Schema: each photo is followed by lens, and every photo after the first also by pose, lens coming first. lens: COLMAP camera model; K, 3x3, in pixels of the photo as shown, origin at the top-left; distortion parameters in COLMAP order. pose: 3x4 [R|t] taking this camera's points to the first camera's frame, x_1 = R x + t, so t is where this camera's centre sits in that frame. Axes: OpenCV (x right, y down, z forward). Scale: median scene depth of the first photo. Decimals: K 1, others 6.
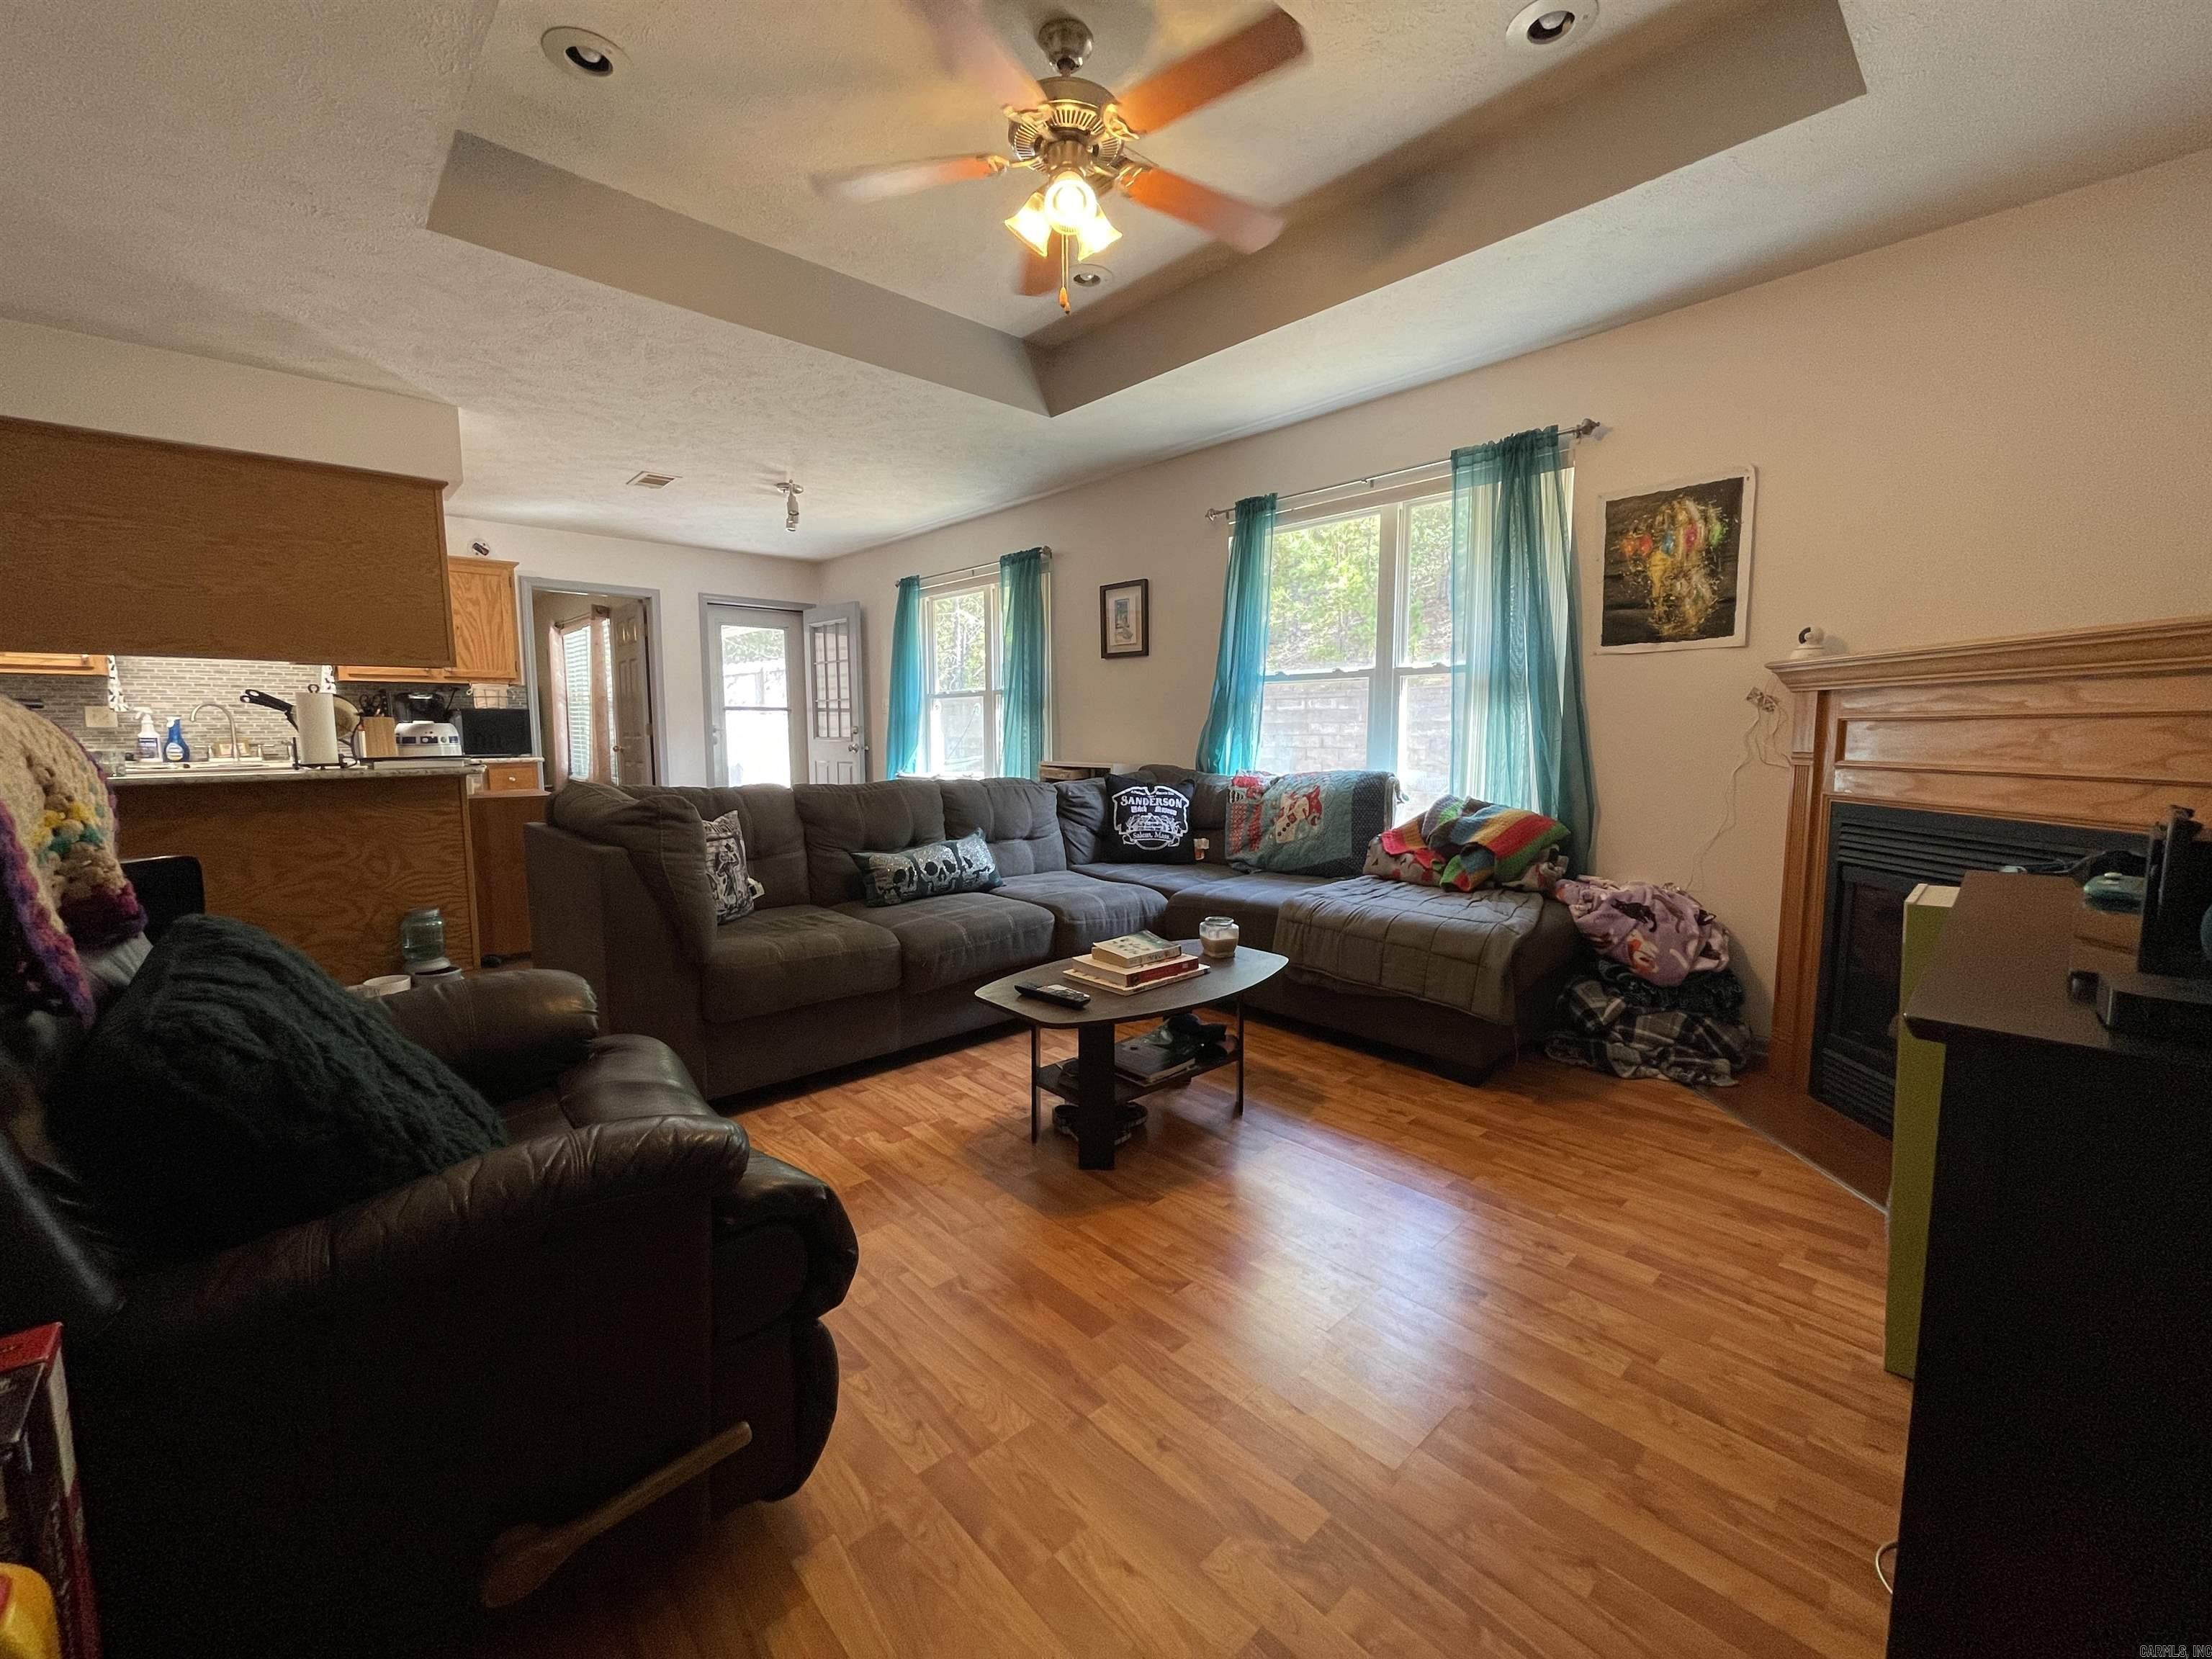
lens RADIAL K [[894.6, 0, 1107.4], [0, 894.6, 825.5], [0, 0, 1]] dist [-0.002049, -0.002244]
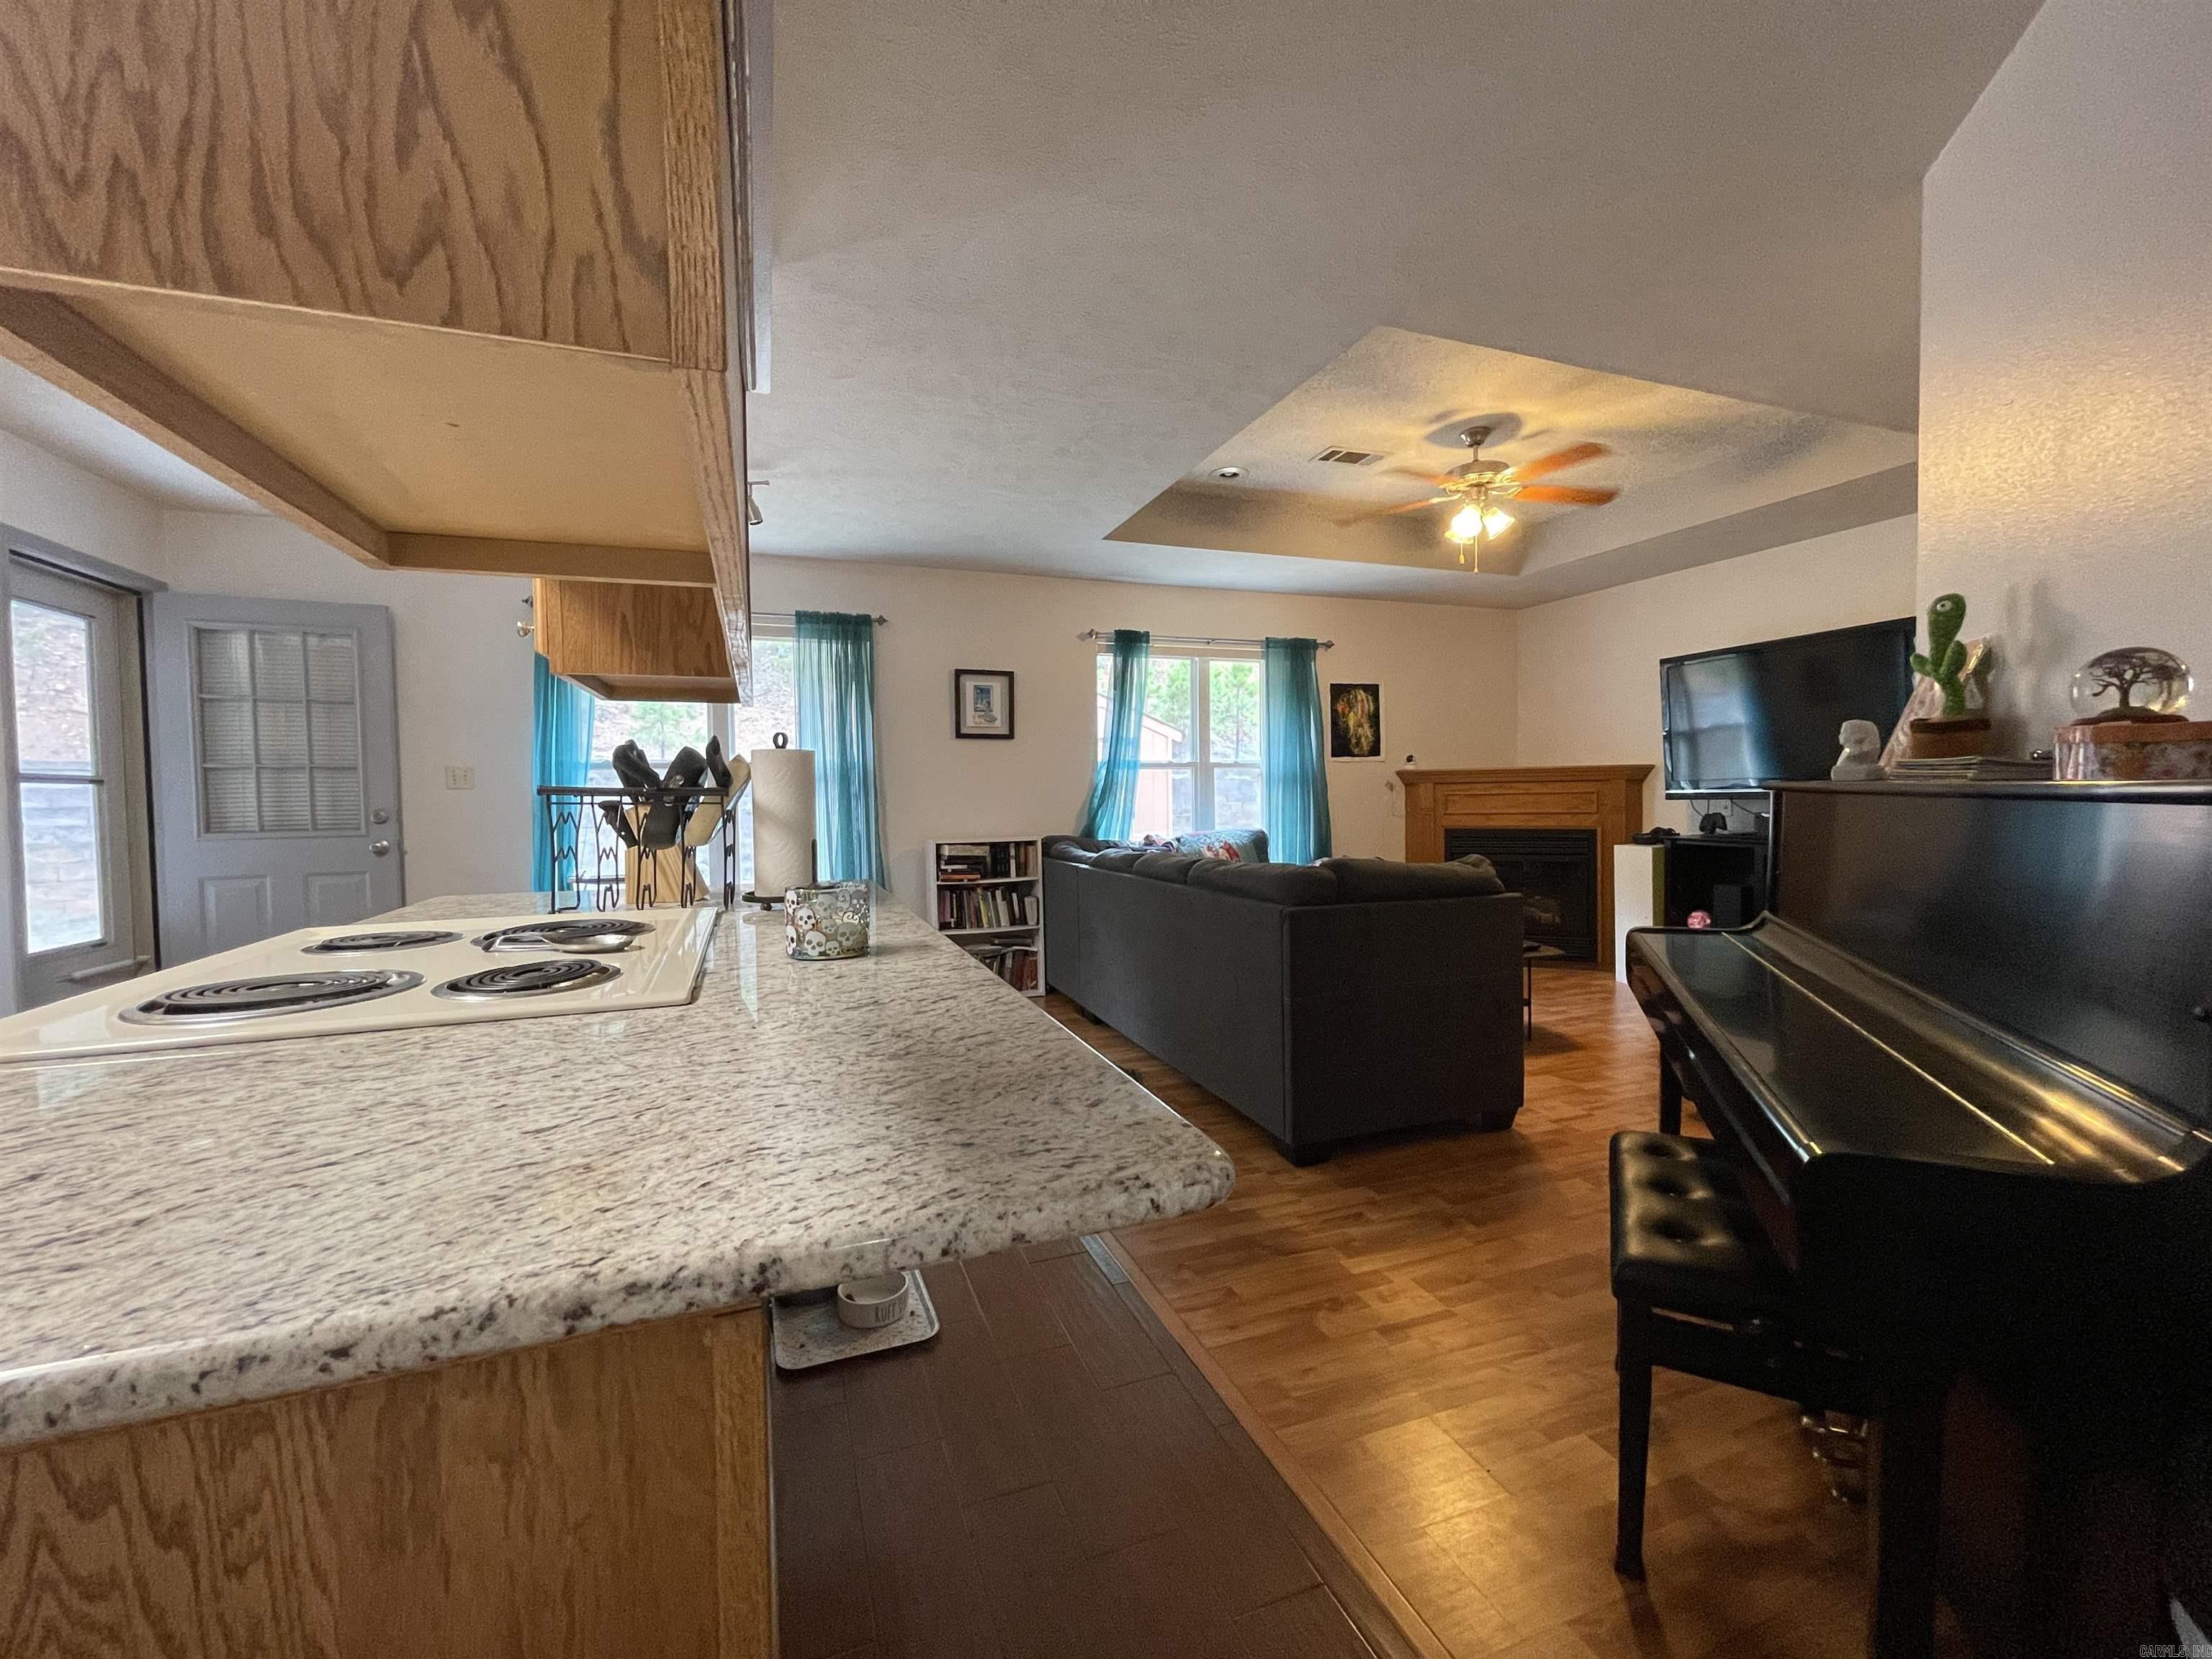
lens RADIAL K [[894.6, 0, 1096.9], [0, 894.6, 823.5], [0, 0, 1]] dist [-0.002049, -0.002244]
pose [[0.393989, -0.033590, 0.918501, -1.128168], [0.109220, 0.993962, -0.010501, -0.075487], [-0.912603, 0.104456, 0.395279, 0.574094]]
